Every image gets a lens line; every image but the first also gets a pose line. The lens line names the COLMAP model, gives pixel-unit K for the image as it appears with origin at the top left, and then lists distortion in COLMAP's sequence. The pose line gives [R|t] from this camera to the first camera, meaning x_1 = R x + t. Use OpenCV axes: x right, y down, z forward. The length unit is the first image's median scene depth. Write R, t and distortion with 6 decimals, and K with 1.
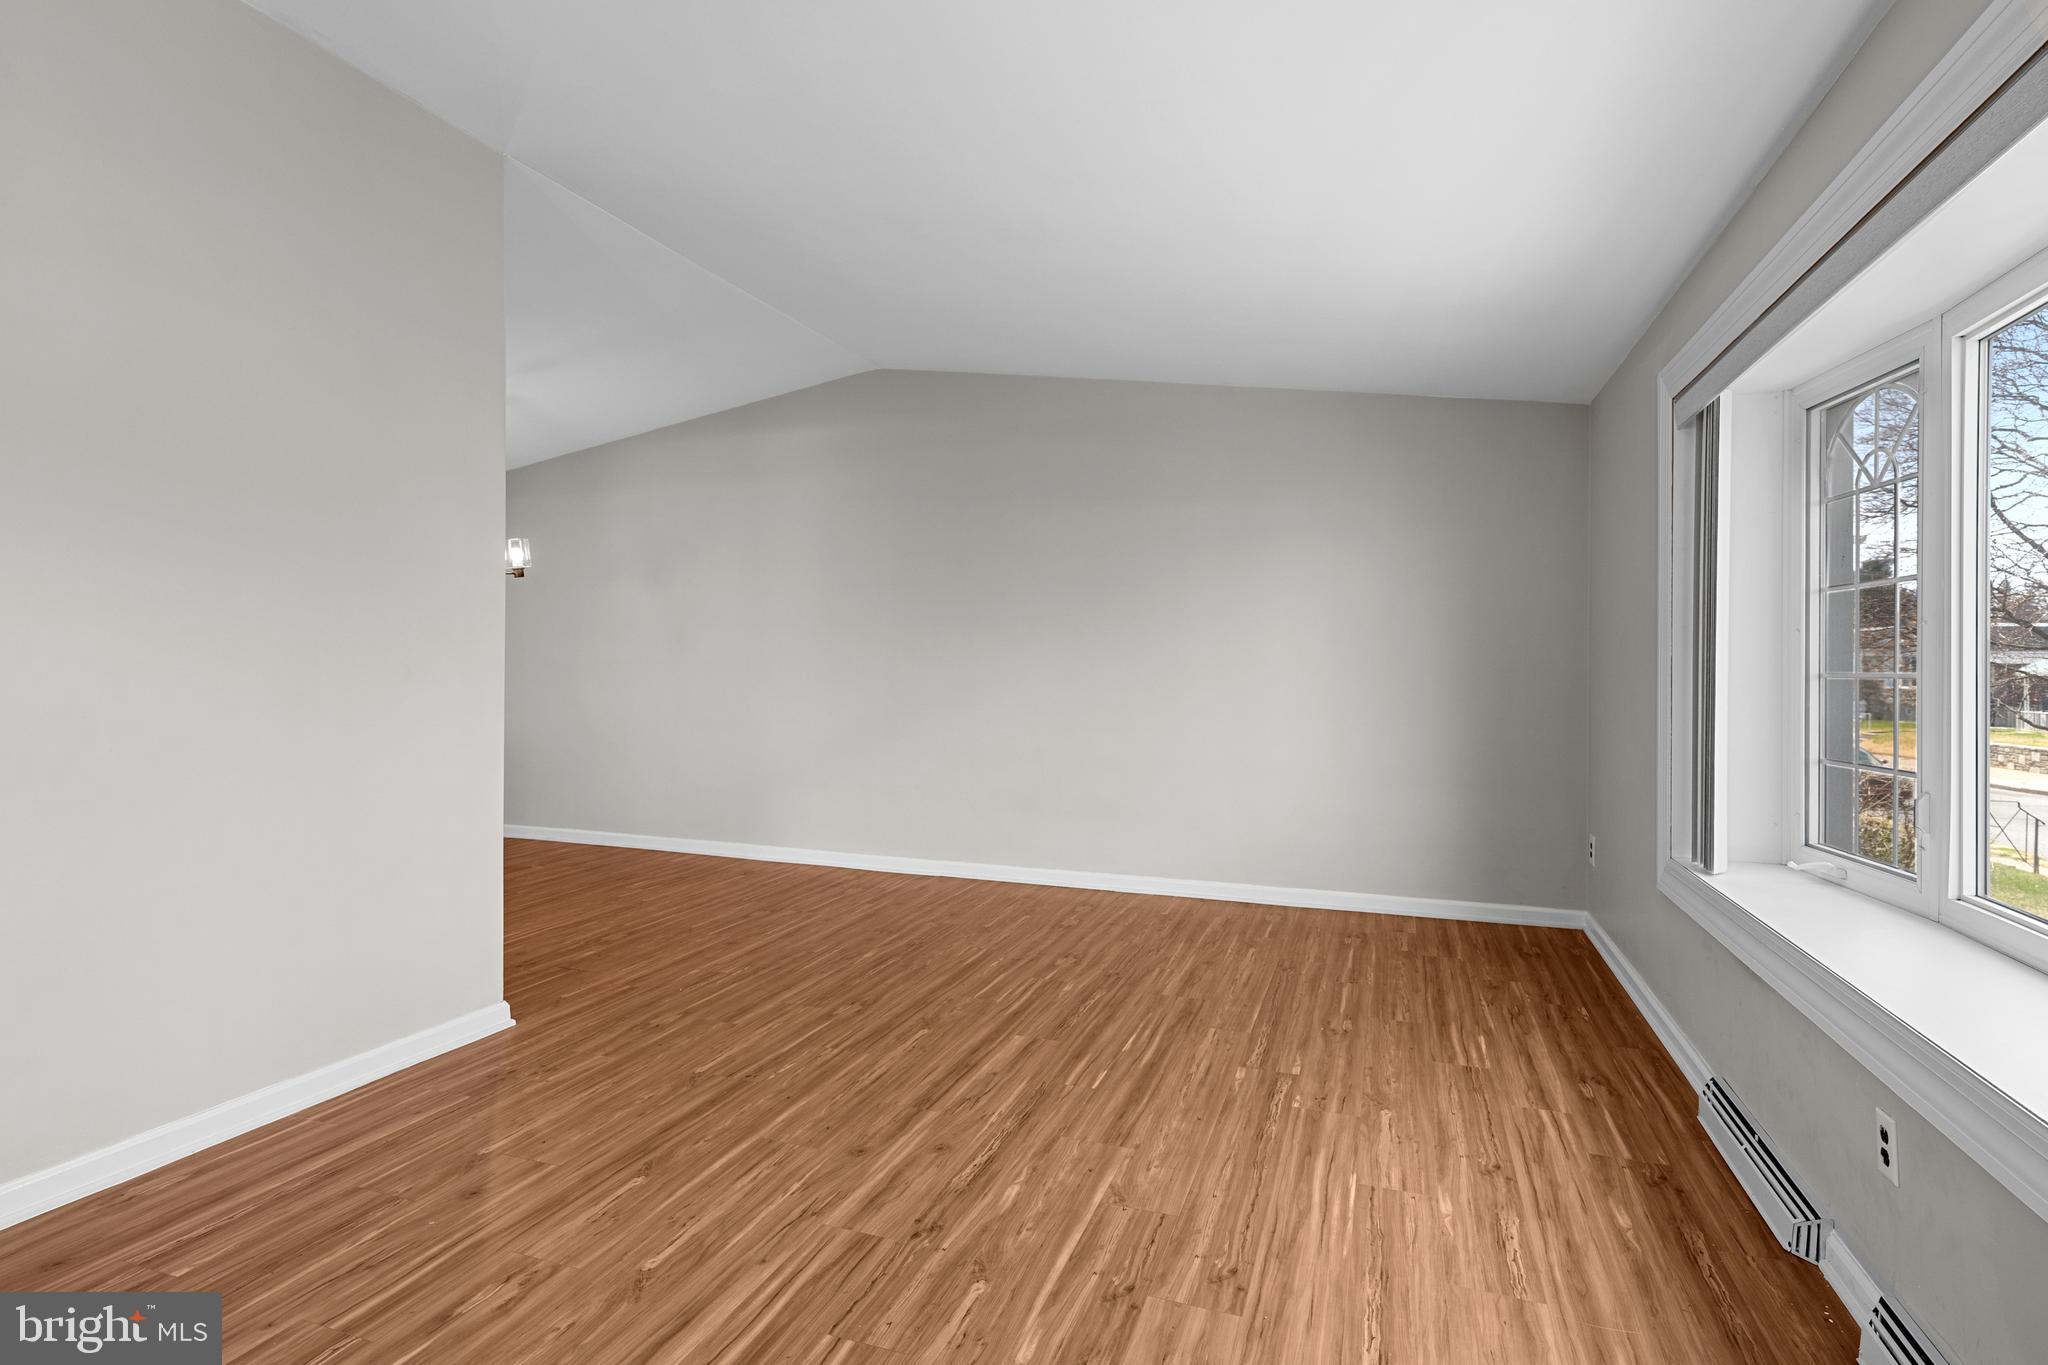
lens RADIAL K [[1078.1, 0, 1018.4], [0, 1078.1, 675.8], [0, 0, 1]] dist [-0.002548, 0.000981]
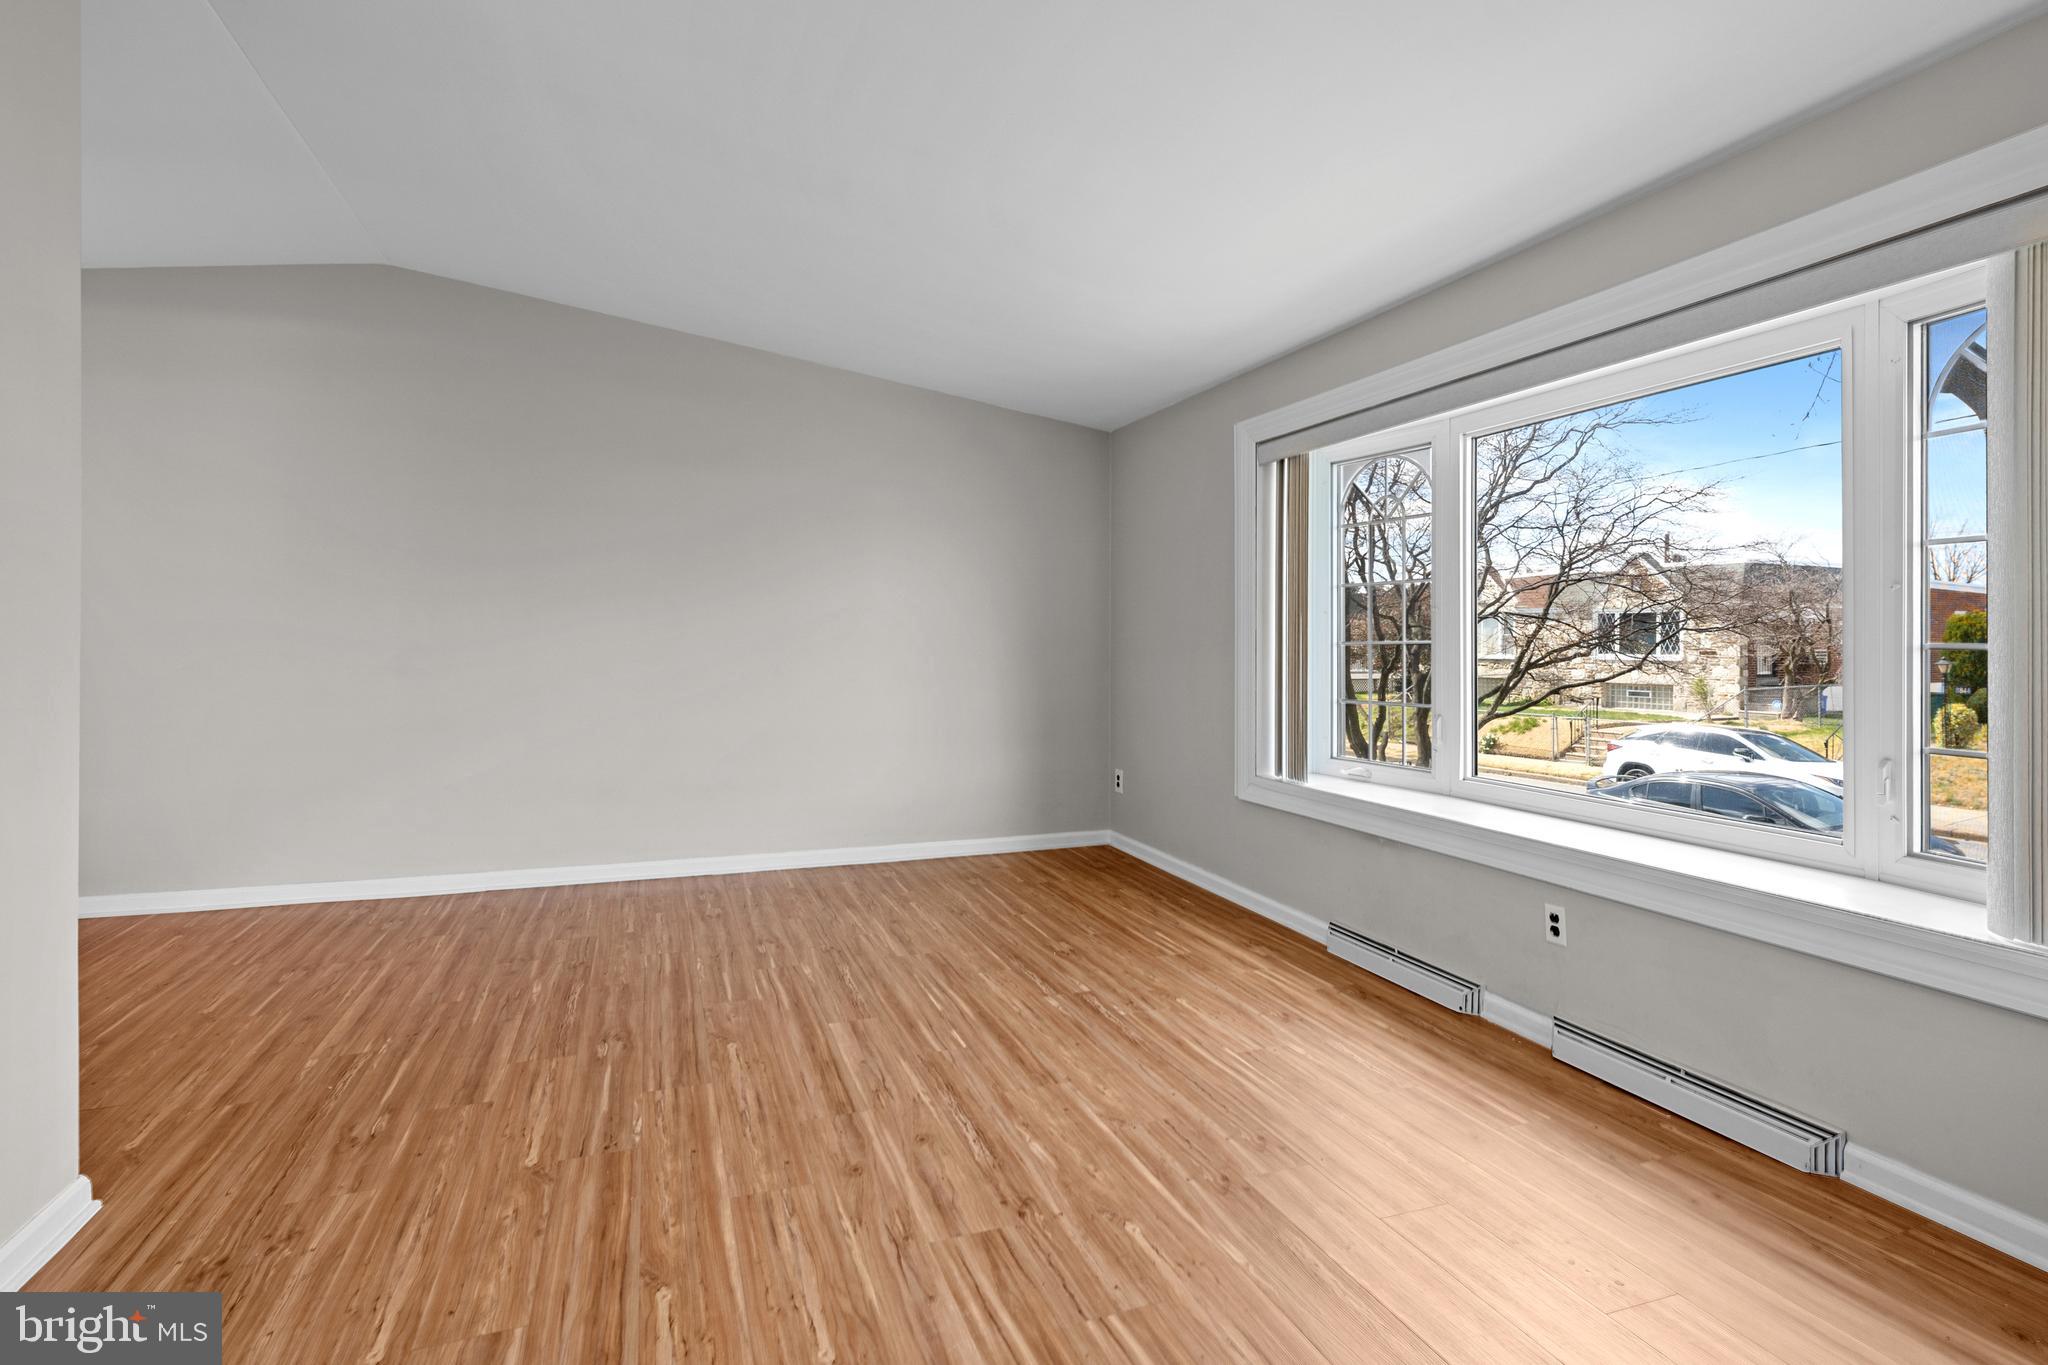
lens RADIAL K [[1028.3, 0, 1050.9], [0, 1028.3, 639.9], [0, 0, 1]] dist [-0.003846, -0.000176]
pose [[0.752878, -0.006707, 0.658126, -0.502578], [0.012628, 0.999911, -0.004256, -0.003748], [-0.658039, 0.011515, 0.752896, 0.191429]]
